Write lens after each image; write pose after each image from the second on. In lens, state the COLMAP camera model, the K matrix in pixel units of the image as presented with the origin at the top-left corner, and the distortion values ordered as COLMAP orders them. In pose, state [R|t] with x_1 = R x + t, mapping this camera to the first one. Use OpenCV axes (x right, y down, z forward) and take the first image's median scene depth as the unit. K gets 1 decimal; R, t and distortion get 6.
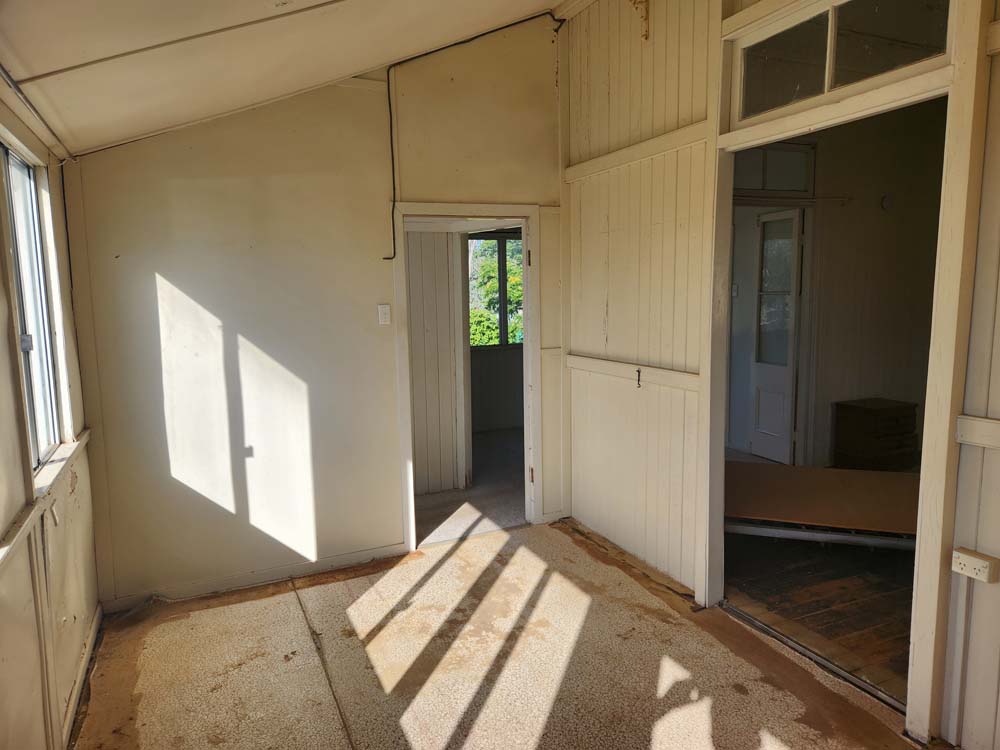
lens RADIAL K [[664.8, 0, 504.5], [0, 664.8, 374.9], [0, 0, 1]] dist [0.070780, -0.051154]
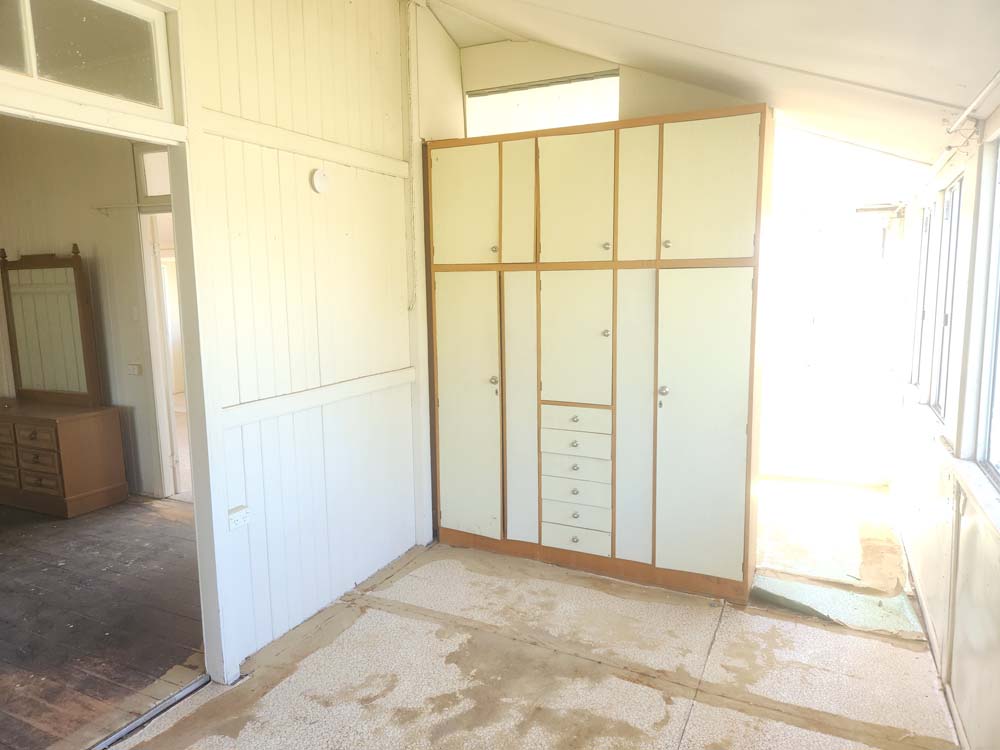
lens RADIAL K [[664.8, 0, 499.6], [0, 664.8, 371.7], [0, 0, 1]] dist [0.070780, -0.051154]
pose [[-0.630411, -0.068986, 0.773190, -0.435859], [0.130709, 0.972388, 0.193331, -0.125232], [-0.765178, 0.222941, -0.603987, 0.932562]]
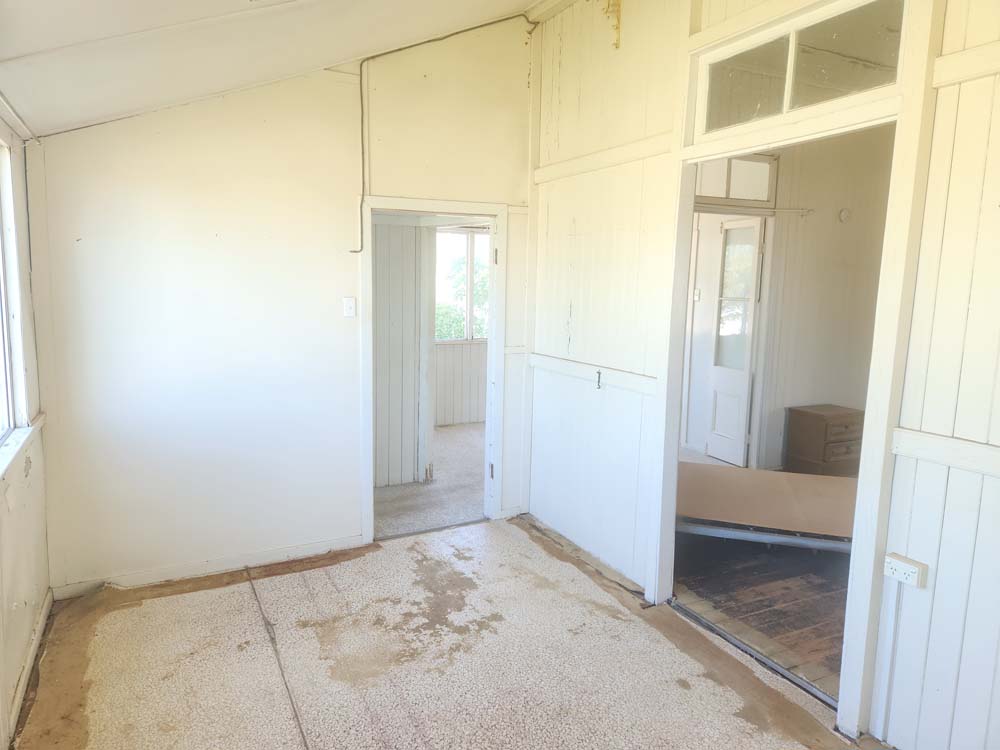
lens RADIAL K [[664.8, 0, 496.2], [0, 664.8, 371.6], [0, 0, 1]] dist [0.070780, -0.051154]
pose [[0.998607, 0.033366, 0.040873, 0.002964], [-0.033555, 0.999429, 0.003937, -0.007184], [-0.040719, -0.005303, 0.999157, -0.016528]]
